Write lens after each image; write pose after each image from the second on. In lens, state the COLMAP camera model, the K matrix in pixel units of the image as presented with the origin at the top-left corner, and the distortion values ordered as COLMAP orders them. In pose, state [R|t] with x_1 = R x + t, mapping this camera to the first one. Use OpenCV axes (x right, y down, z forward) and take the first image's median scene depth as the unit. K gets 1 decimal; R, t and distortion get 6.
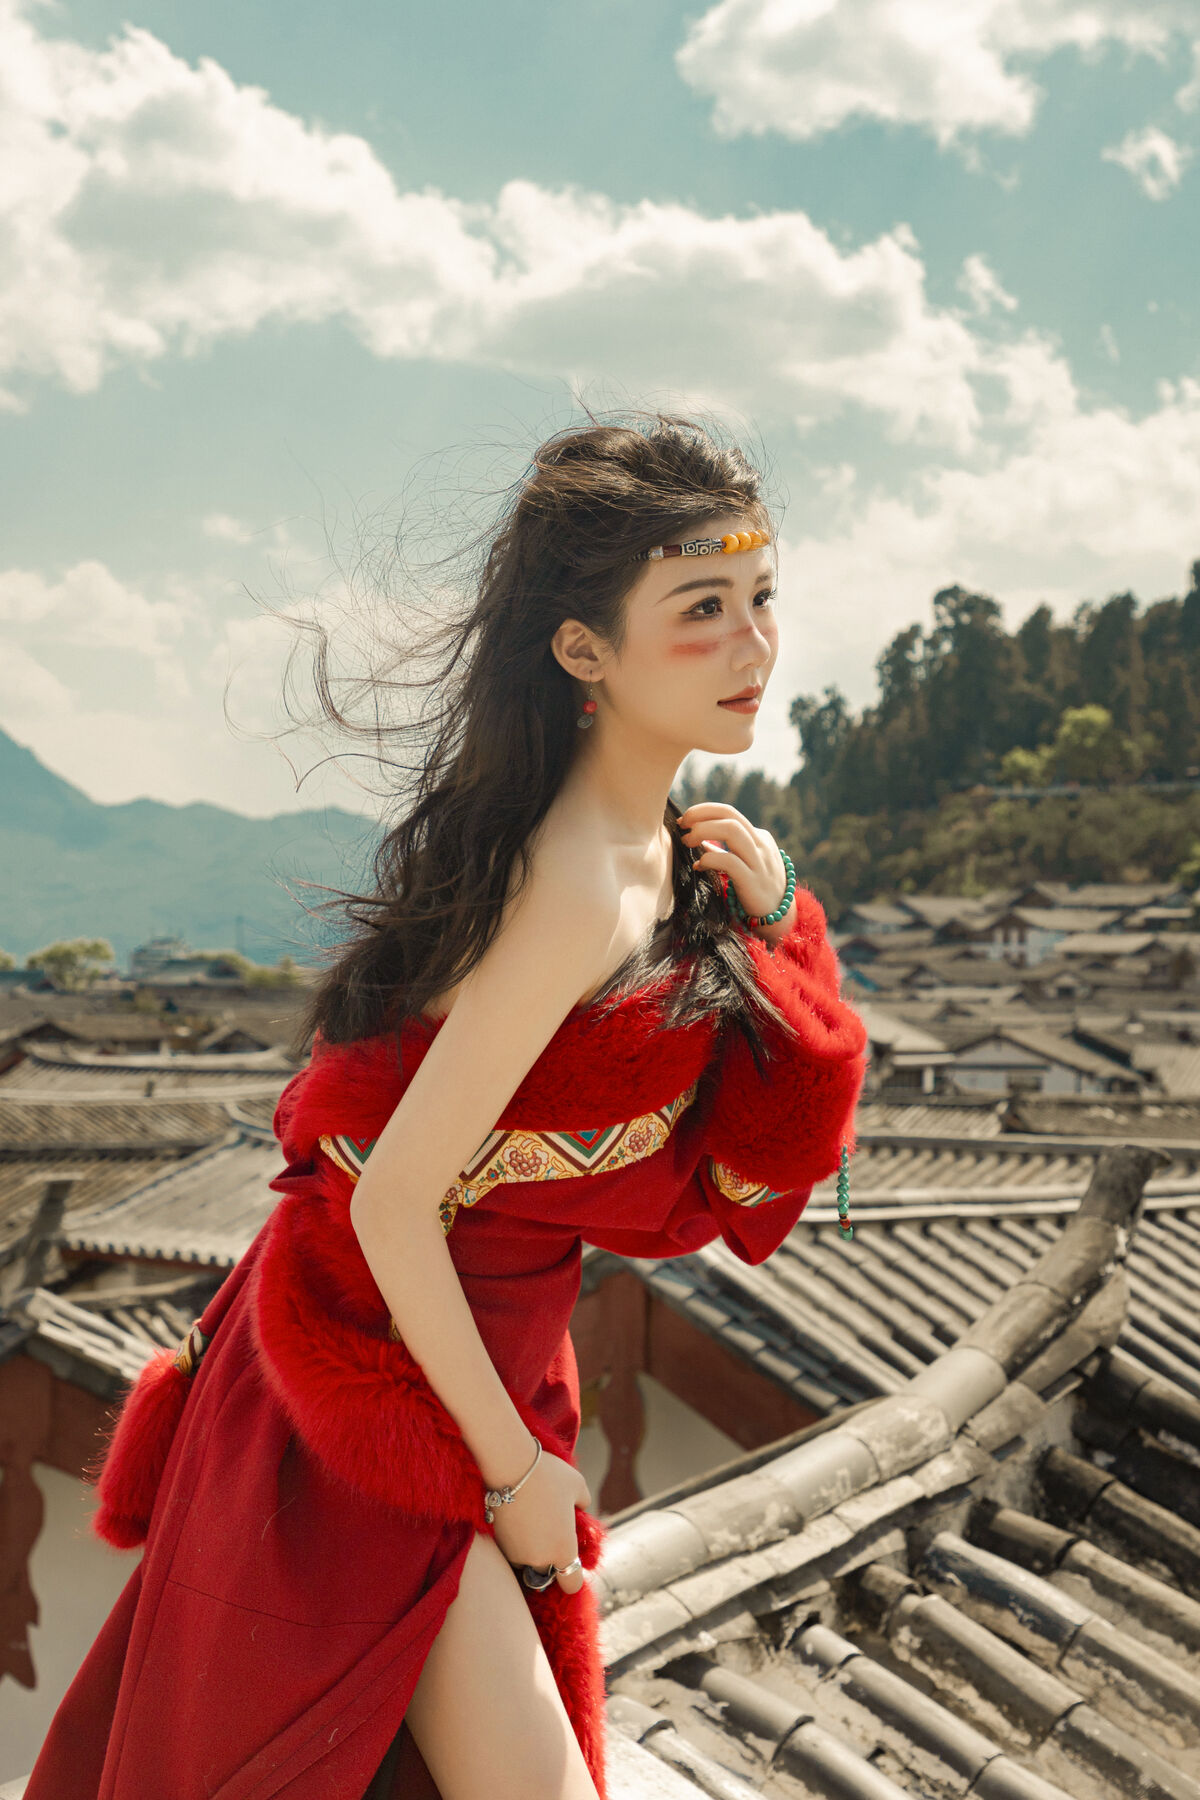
lens RADIAL K [[2989.5, 0, 600.0], [0, 2989.5, 900.0], [0, 0, 1]] dist [0.048523, 0.082847]
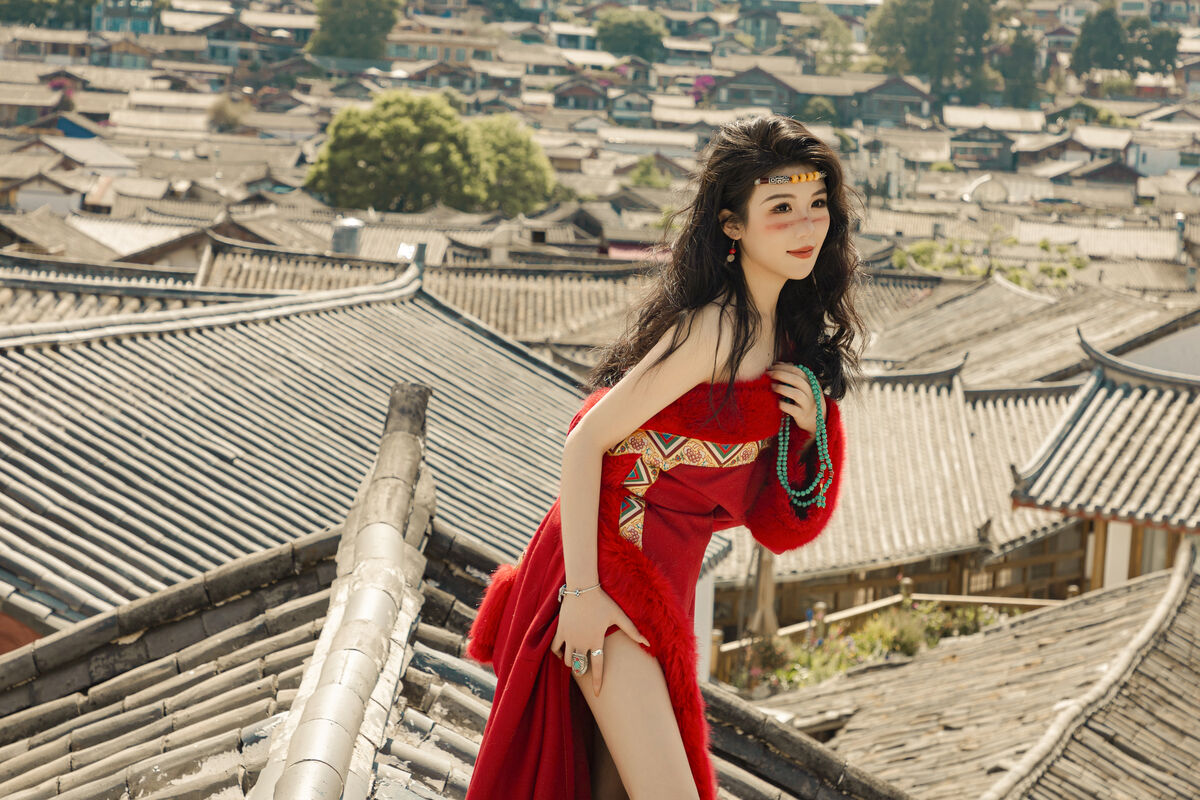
lens RADIAL K [[2444.1, 0, 639.9], [0, 2444.1, 347.5], [0, 0, 1]] dist [0.121343, -0.112499]
pose [[0.816931, -0.000826, 0.576735, -0.515903], [-0.078344, 0.990571, 0.112391, -0.100394], [-0.571389, -0.136999, 0.809163, -0.120570]]
